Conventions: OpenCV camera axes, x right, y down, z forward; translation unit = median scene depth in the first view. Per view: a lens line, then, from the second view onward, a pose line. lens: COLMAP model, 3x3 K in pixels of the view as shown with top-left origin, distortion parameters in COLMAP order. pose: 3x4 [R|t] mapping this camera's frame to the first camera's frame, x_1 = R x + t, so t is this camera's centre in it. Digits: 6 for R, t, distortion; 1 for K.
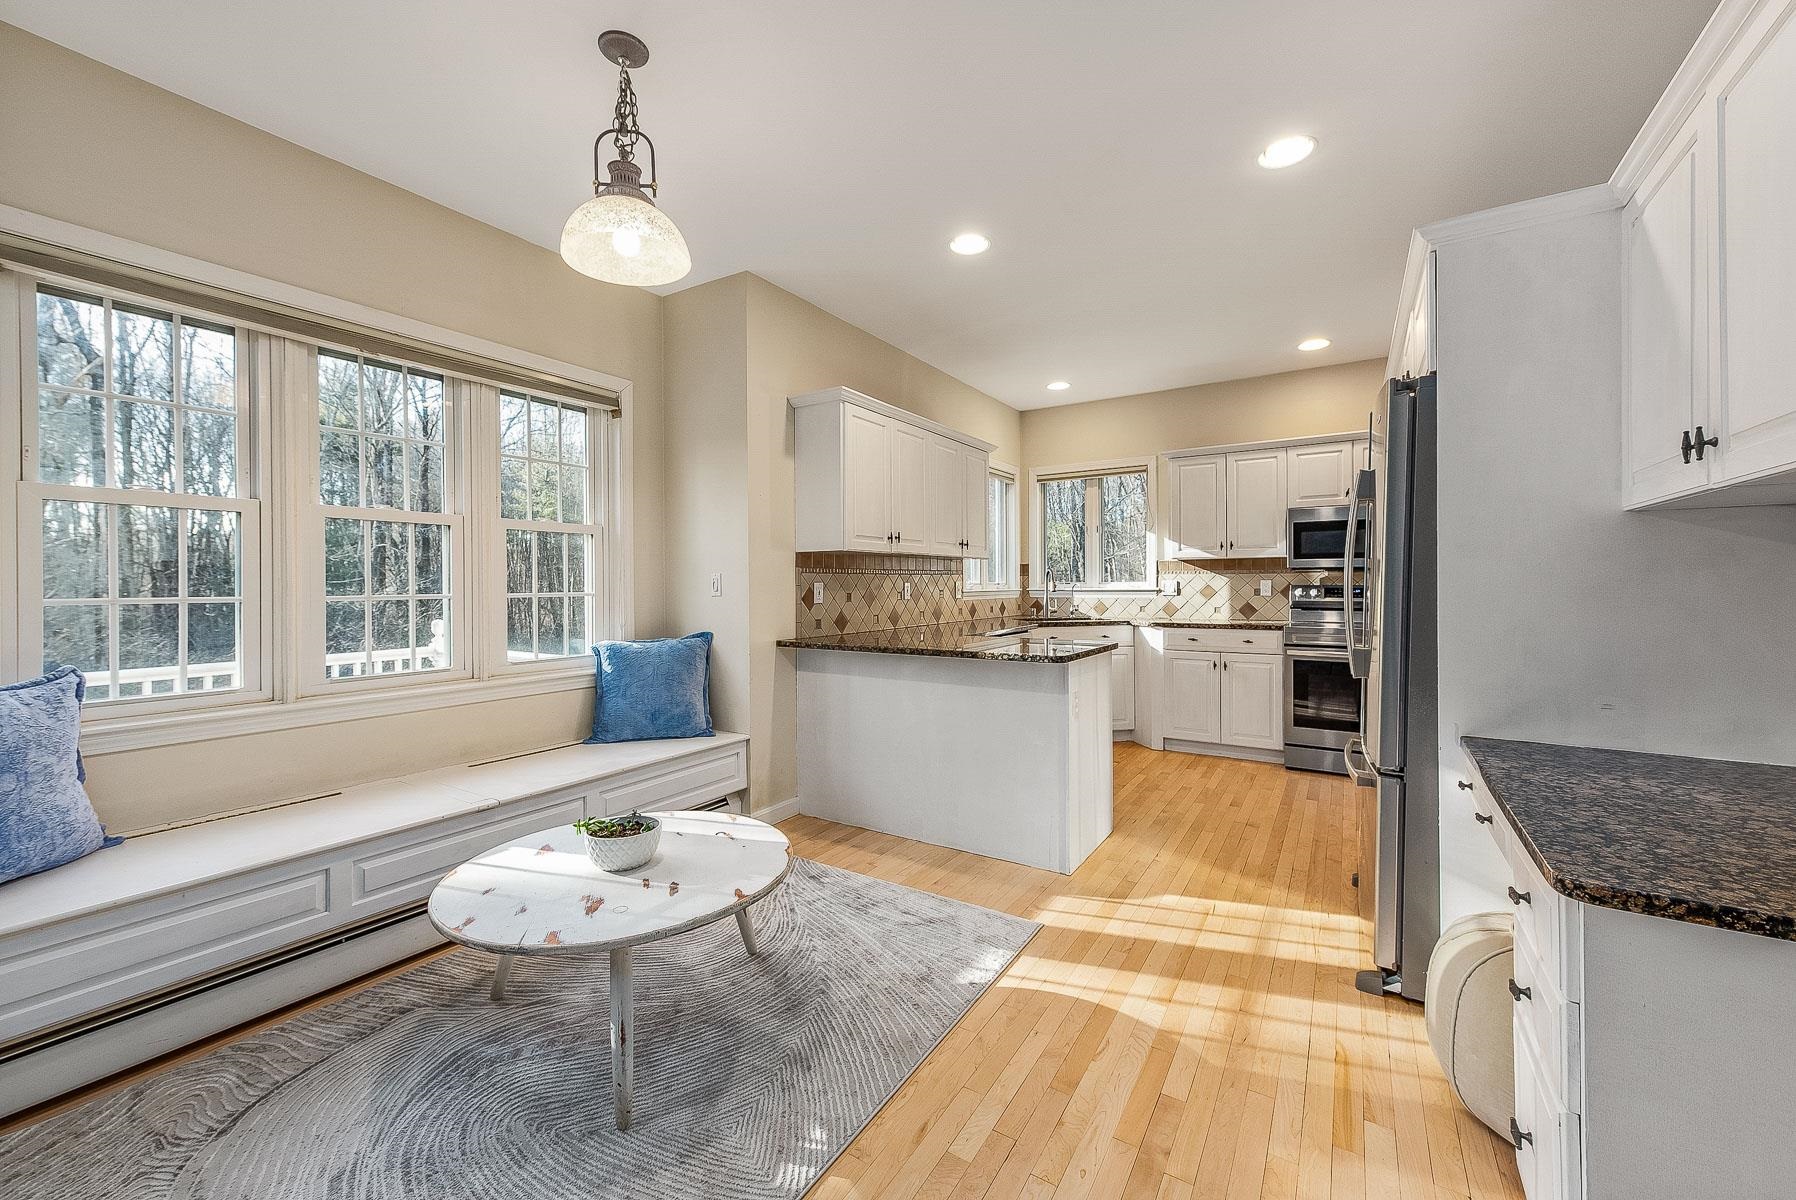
lens RADIAL K [[697.7, 0, 894.2], [0, 697.7, 591.7], [0, 0, 1]] dist [-0.012163, 0.000080]
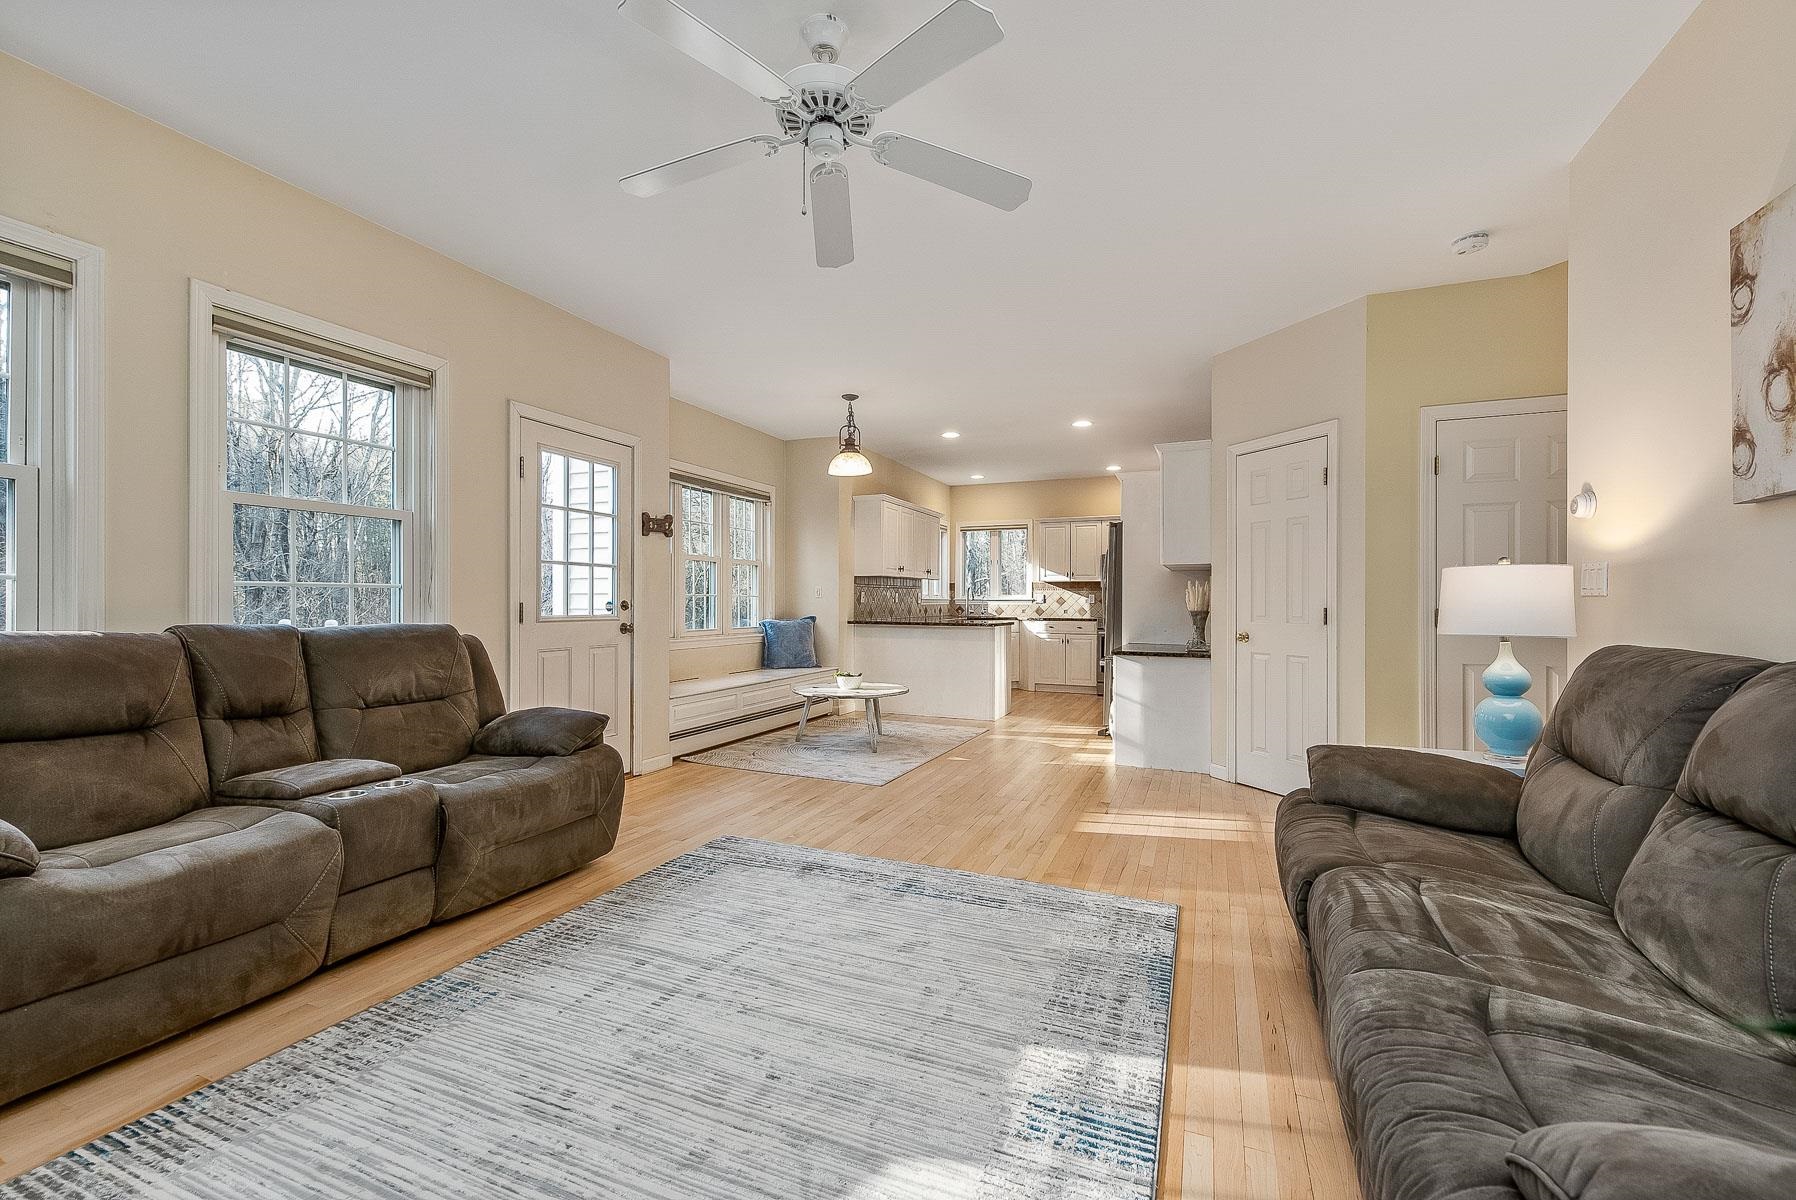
lens RADIAL K [[771.9, 0, 899.5], [0, 771.9, 598.0], [0, 0, 1]] dist [0.003269, 0.000176]
pose [[0.982386, 0.012163, 0.186466, -0.304781], [-0.009376, 0.999831, -0.015820, 0.027622], [-0.186627, 0.013793, 0.982334, -0.823309]]
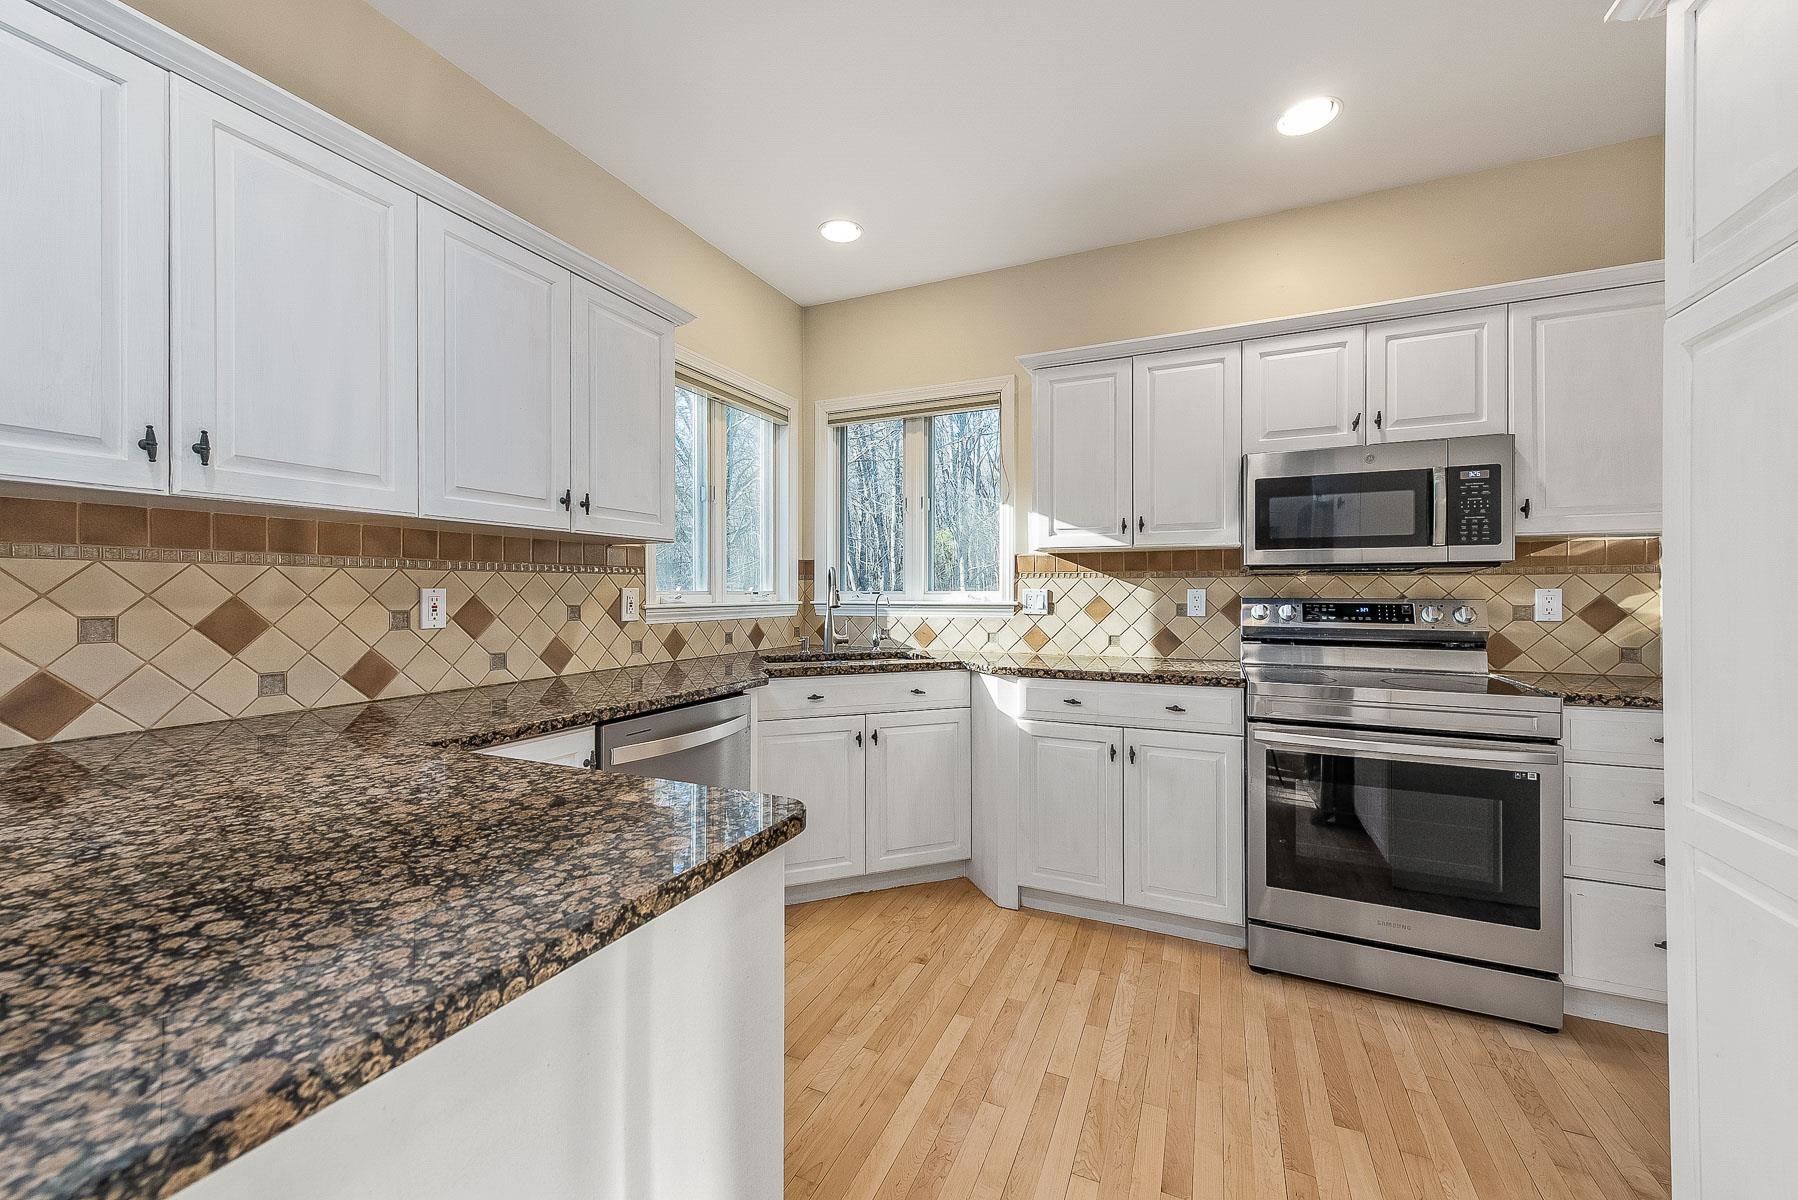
lens RADIAL K [[698.5, 0, 892.6], [0, 698.5, 600.8], [0, 0, 1]] dist [-0.012163, 0.000080]
pose [[0.989656, 0.003760, 0.143409, 0.209367], [-0.003742, 0.999993, -0.000395, -0.005810], [-0.143410, -0.000146, 0.989663, 0.477733]]
